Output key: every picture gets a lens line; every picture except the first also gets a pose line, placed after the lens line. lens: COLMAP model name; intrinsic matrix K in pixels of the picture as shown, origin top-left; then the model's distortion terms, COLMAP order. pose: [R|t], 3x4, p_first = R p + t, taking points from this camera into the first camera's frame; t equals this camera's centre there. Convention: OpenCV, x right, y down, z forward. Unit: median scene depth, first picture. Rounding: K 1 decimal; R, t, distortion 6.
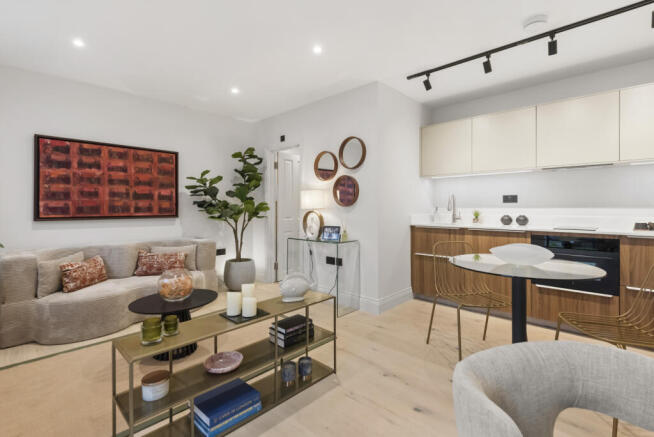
lens RADIAL K [[305.9, 0, 328.5], [0, 305.9, 209.5], [0, 0, 1]] dist [0.021517, -0.000197]
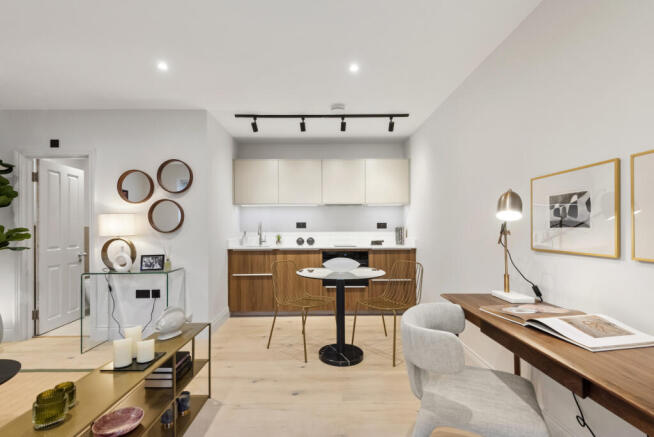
lens RADIAL K [[298.2, 0, 326.7], [0, 298.2, 229.2], [0, 0, 1]] dist [0.000465, -0.000292]
pose [[0.723612, -0.005289, 0.690187, -0.209012], [0.011377, 0.999926, -0.004265, -0.011074], [-0.690113, 0.010939, 0.723619, 0.005150]]
